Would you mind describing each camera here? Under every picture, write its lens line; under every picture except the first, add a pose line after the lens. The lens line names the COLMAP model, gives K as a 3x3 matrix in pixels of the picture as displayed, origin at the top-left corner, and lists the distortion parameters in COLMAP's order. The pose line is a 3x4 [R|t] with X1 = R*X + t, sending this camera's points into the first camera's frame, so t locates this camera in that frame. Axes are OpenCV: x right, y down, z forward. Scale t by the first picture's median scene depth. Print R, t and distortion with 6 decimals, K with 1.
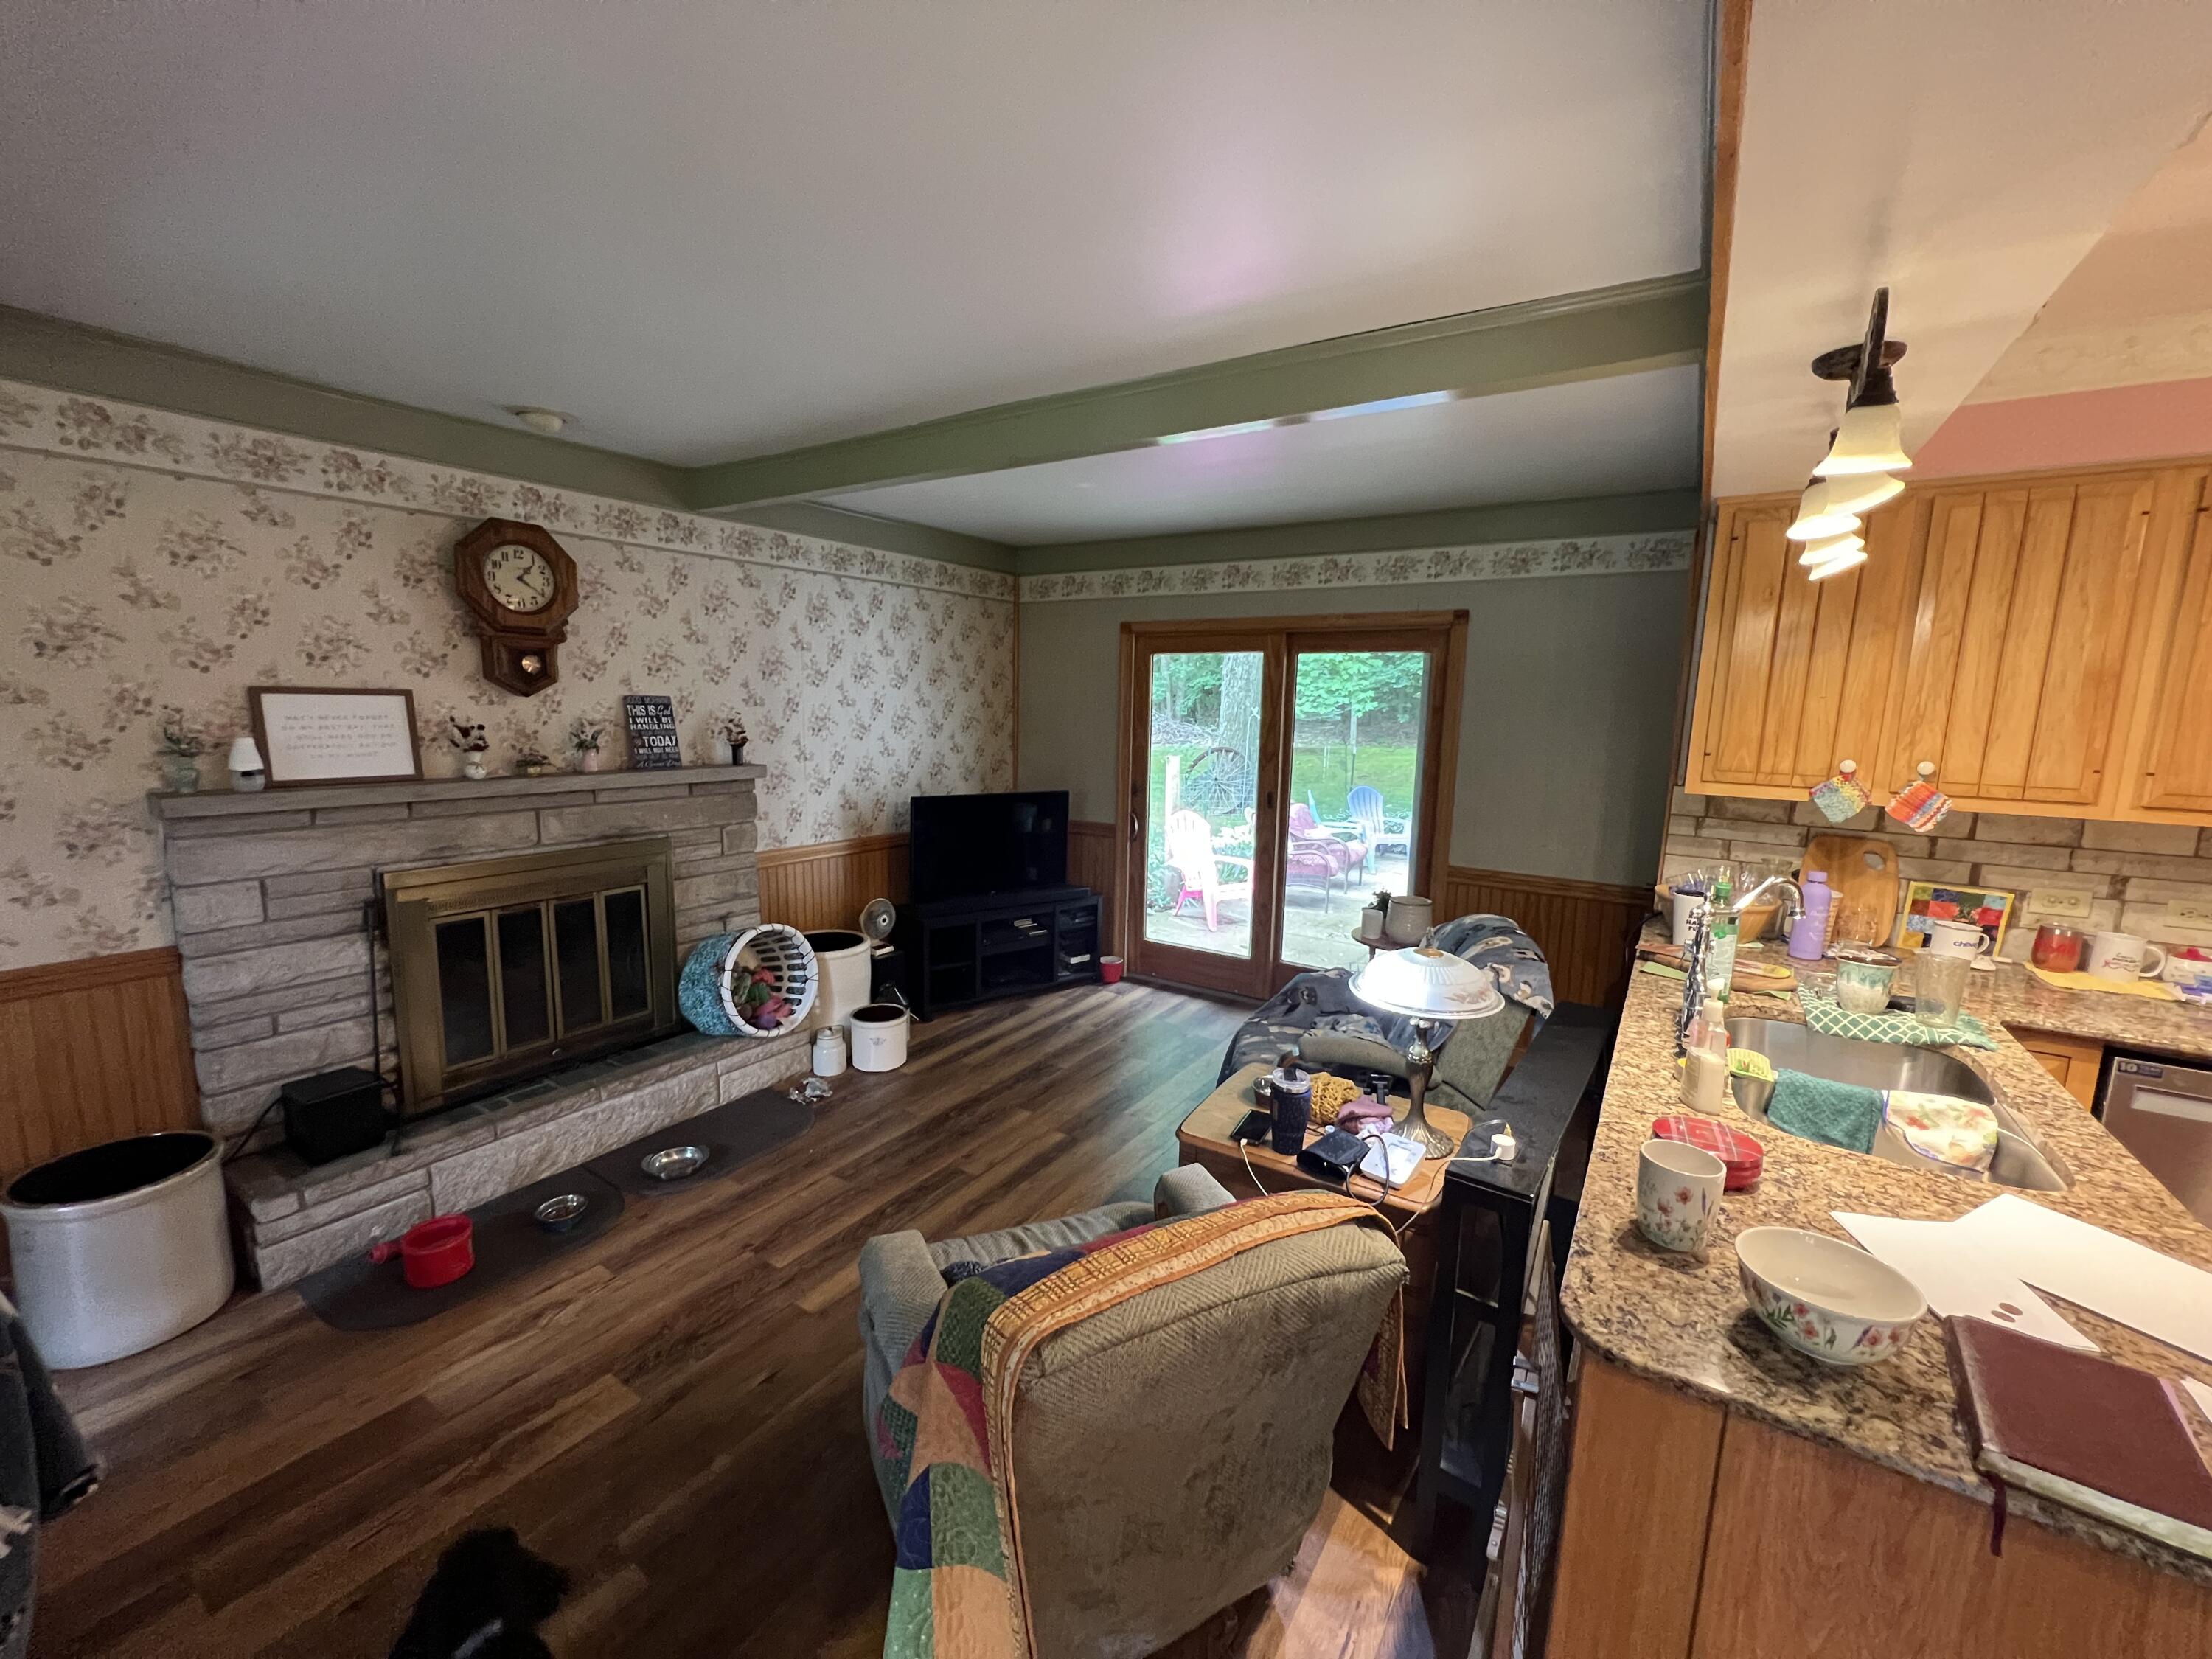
lens RADIAL K [[890.8, 0, 1104.2], [0, 890.8, 835.5], [0, 0, 1]] dist [0.000007, 0.000736]
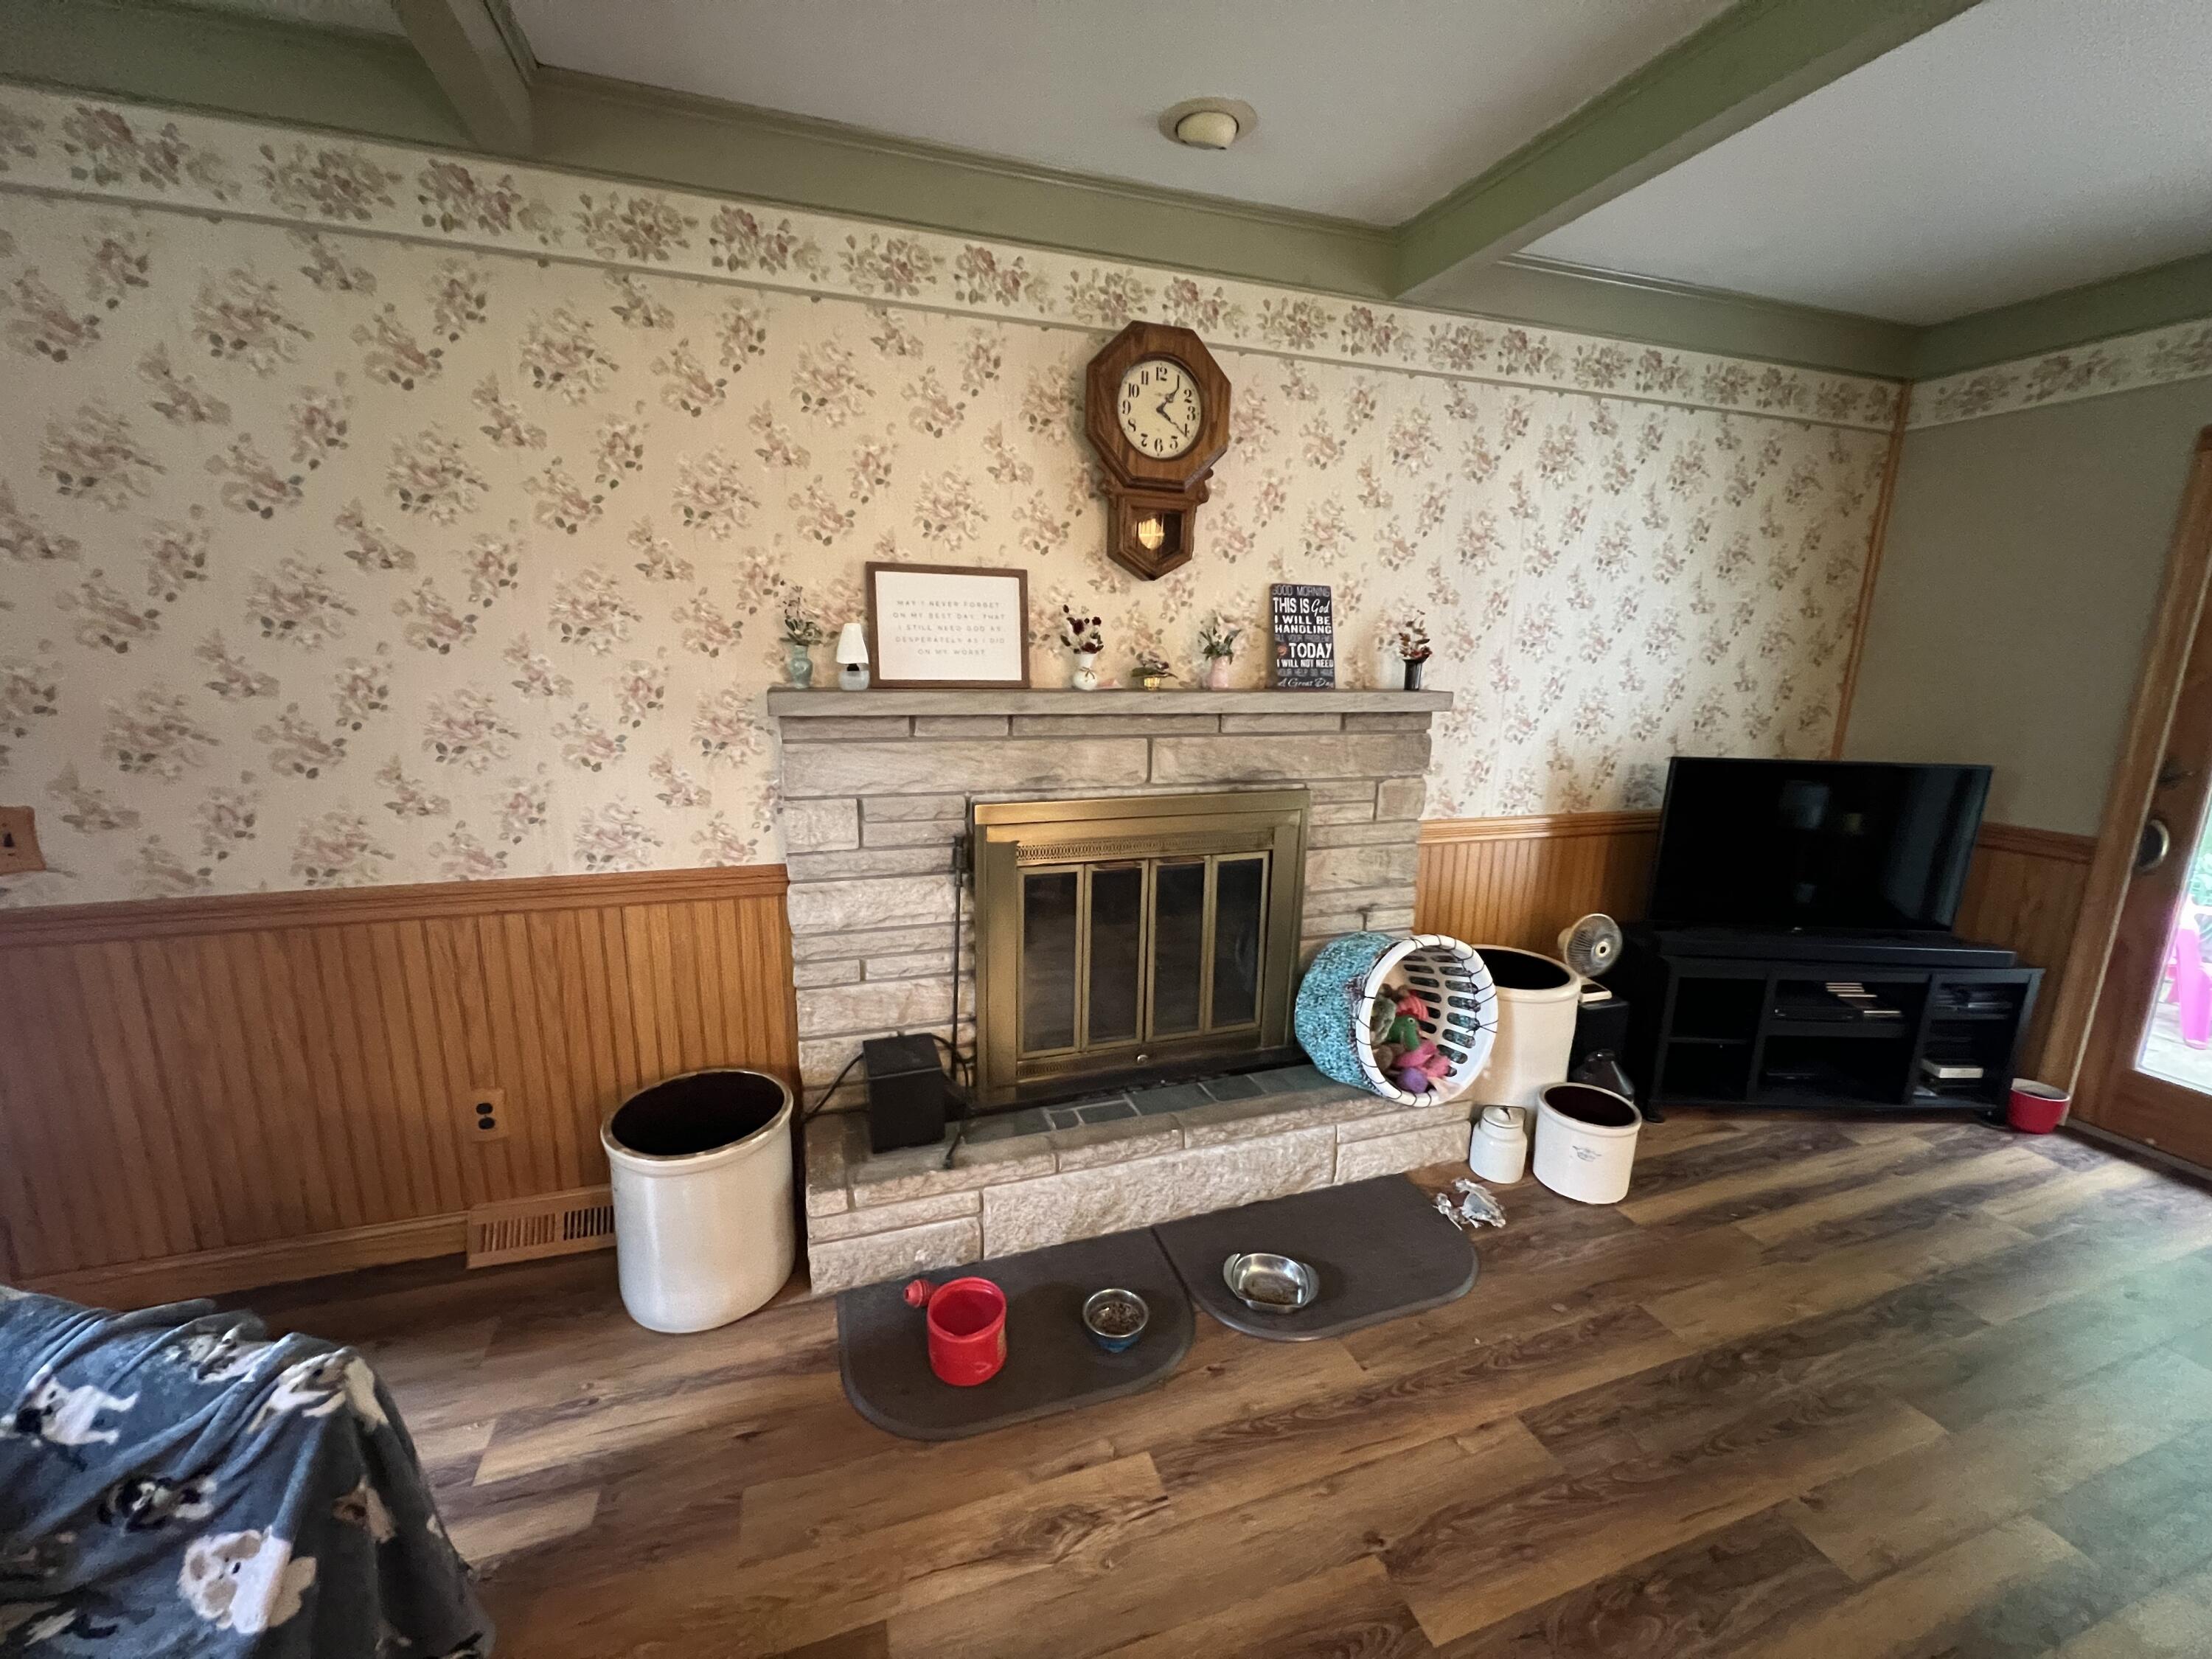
lens RADIAL K [[890.8, 0, 1104.2], [0, 890.8, 835.5], [0, 0, 1]] dist [0.000007, 0.000736]
pose [[0.790460, 0.120506, -0.600542, -0.193200], [-0.092451, 0.992696, 0.077507, -0.001048], [0.605496, -0.005746, 0.795828, 0.351490]]
